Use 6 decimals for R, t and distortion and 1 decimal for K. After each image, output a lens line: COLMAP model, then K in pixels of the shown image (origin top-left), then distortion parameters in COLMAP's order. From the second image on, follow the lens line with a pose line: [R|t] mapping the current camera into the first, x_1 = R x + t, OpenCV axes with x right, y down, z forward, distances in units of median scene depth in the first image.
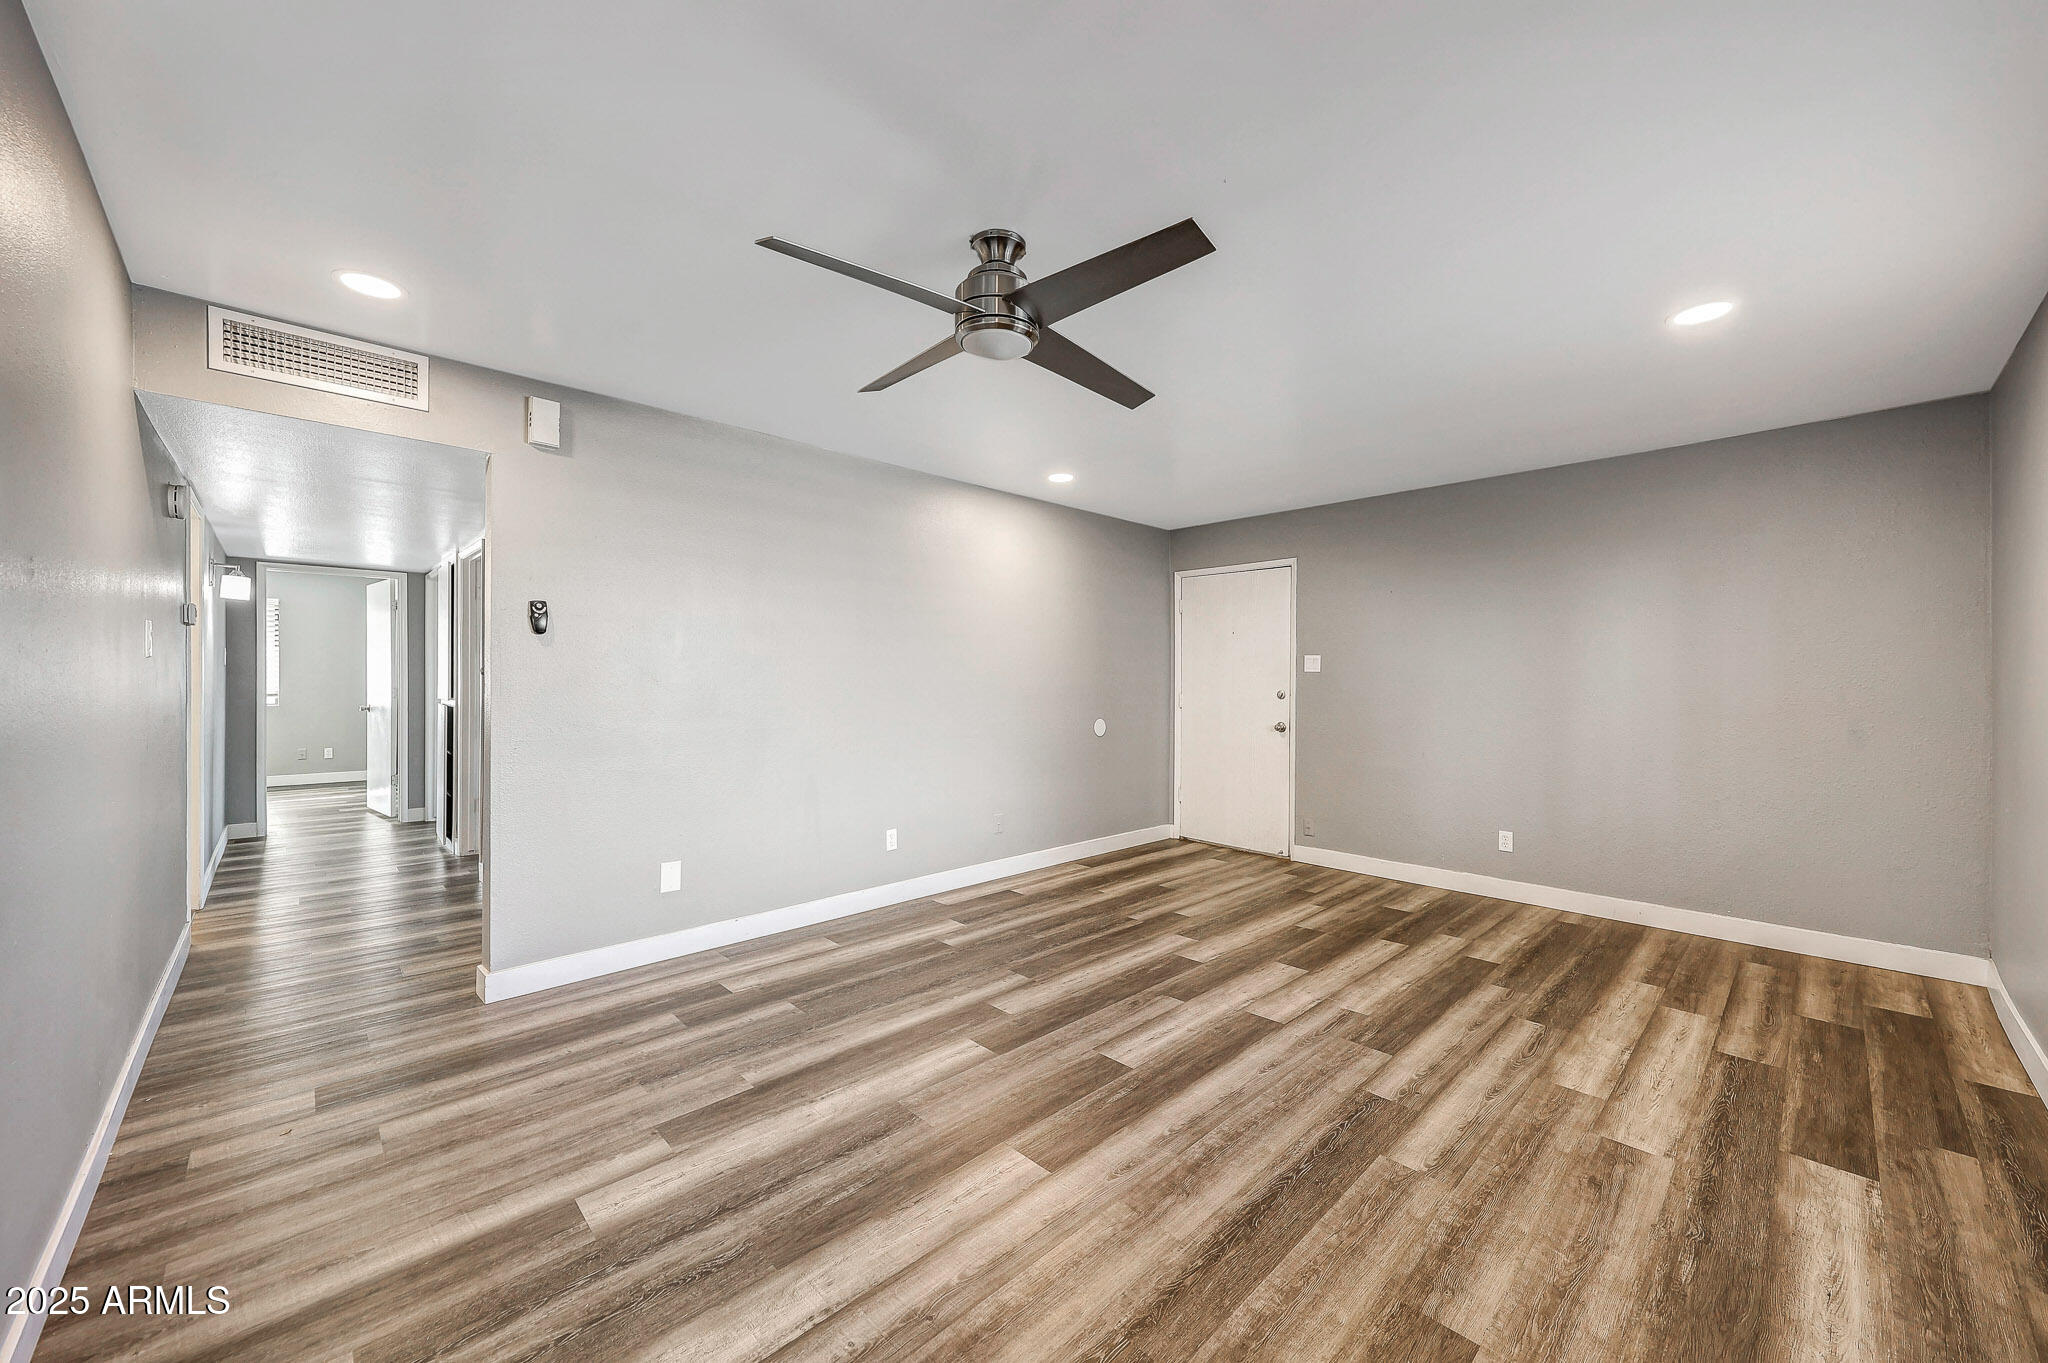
lens RADIAL K [[766.8, 0, 1034.2], [0, 766.8, 677.8], [0, 0, 1]] dist [0.002781, -0.000648]
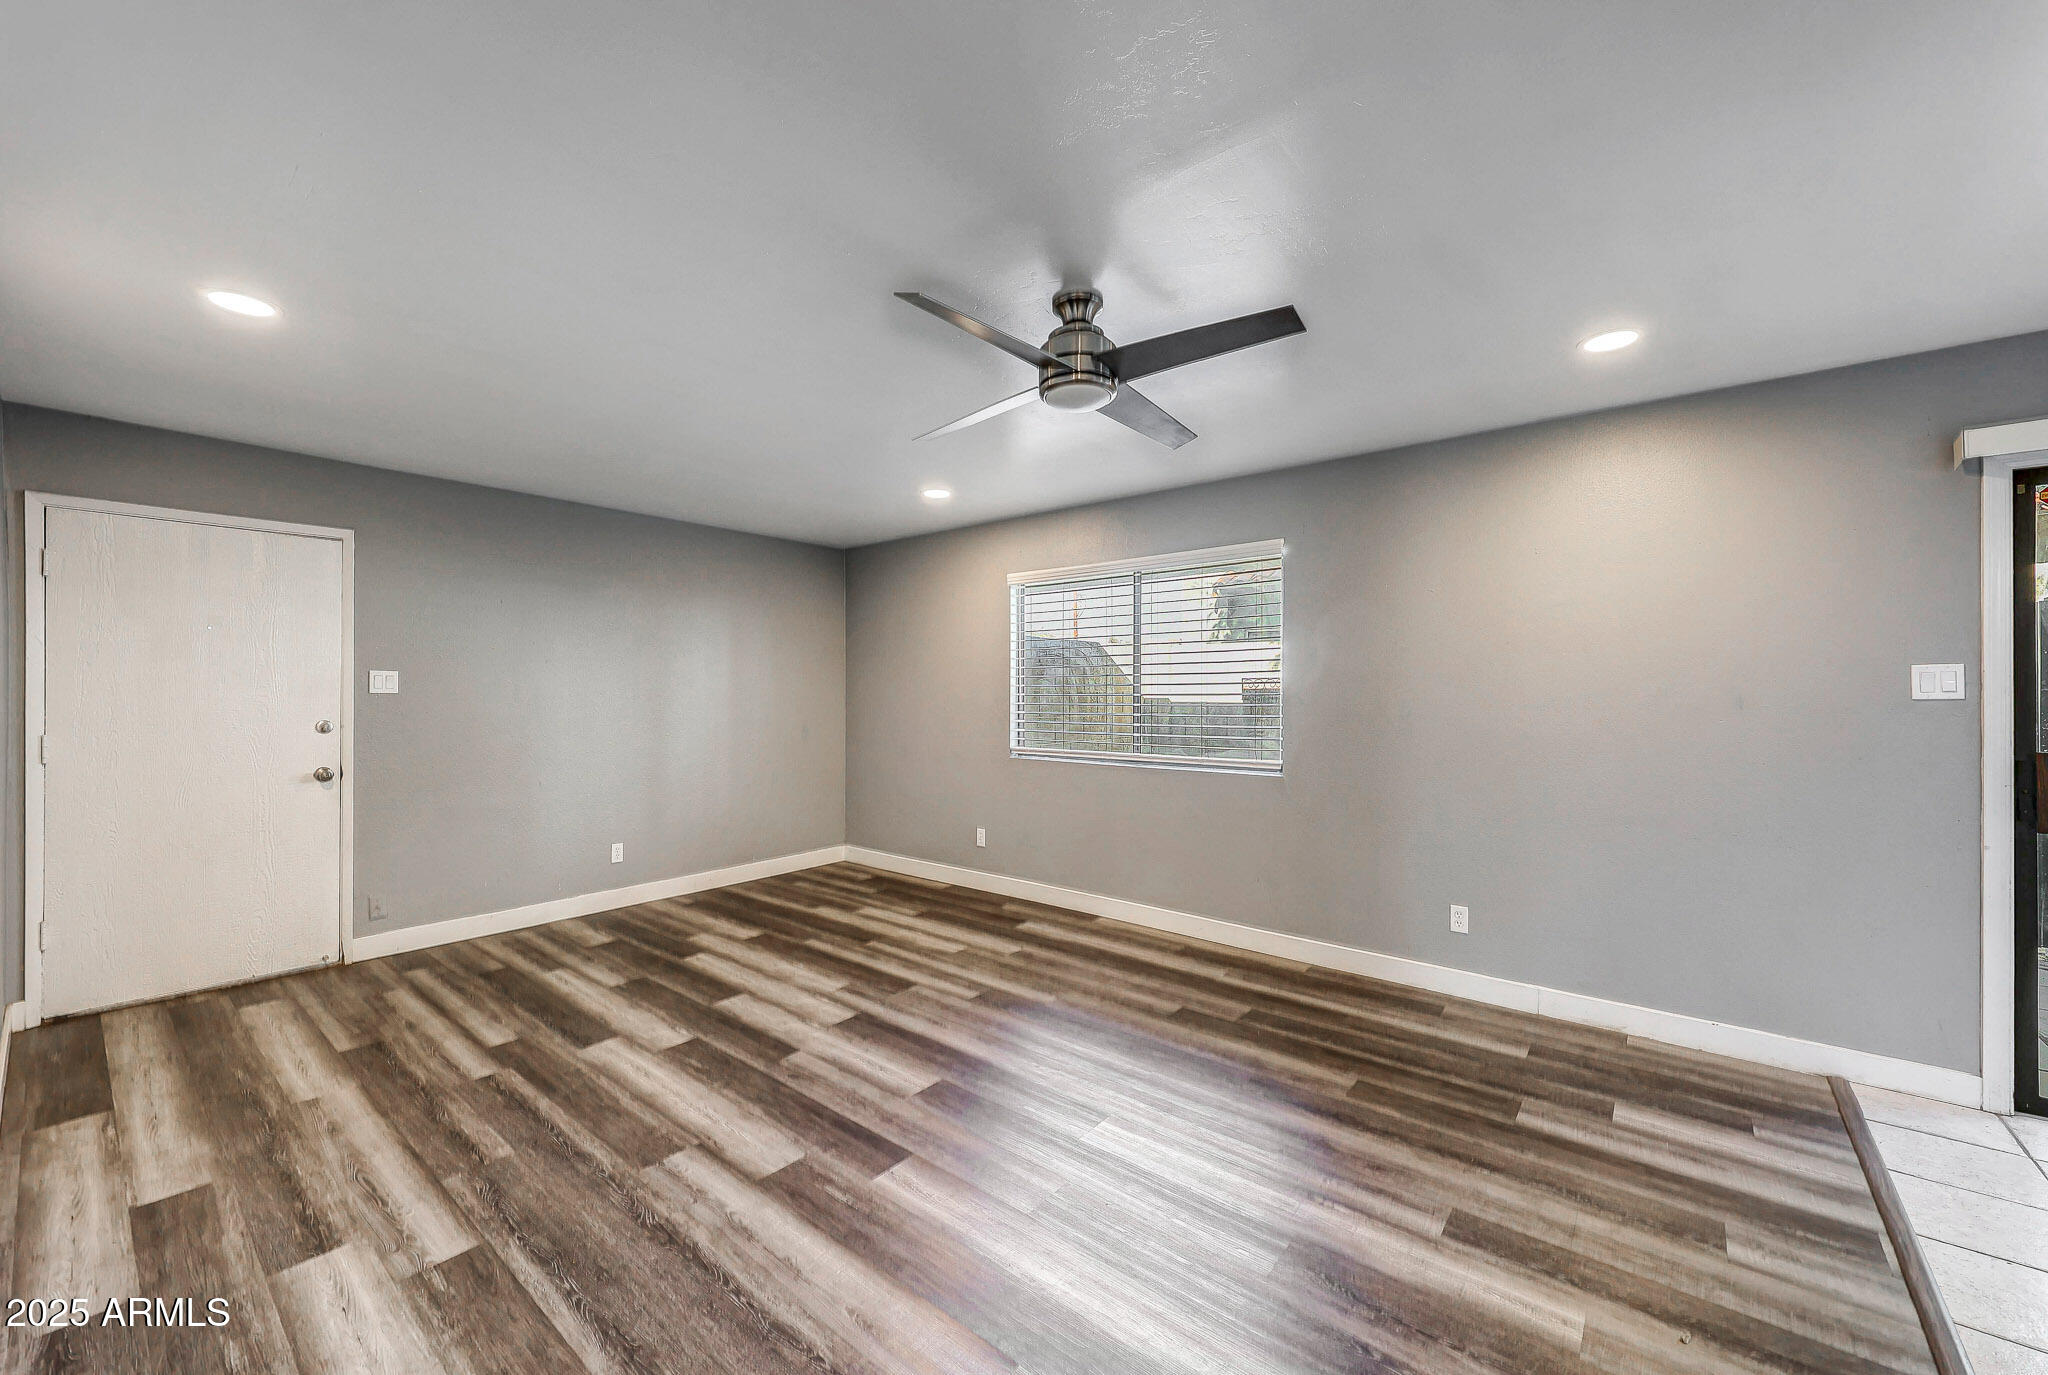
lens RADIAL K [[766.8, 0, 1024.2], [0, 766.8, 701.6], [0, 0, 1]] dist [0.002781, -0.000648]
pose [[-0.117486, -0.010327, 0.993021, -0.690428], [-0.007107, 0.999929, 0.009558, -0.018053], [-0.993049, -0.005934, -0.117551, 0.748281]]
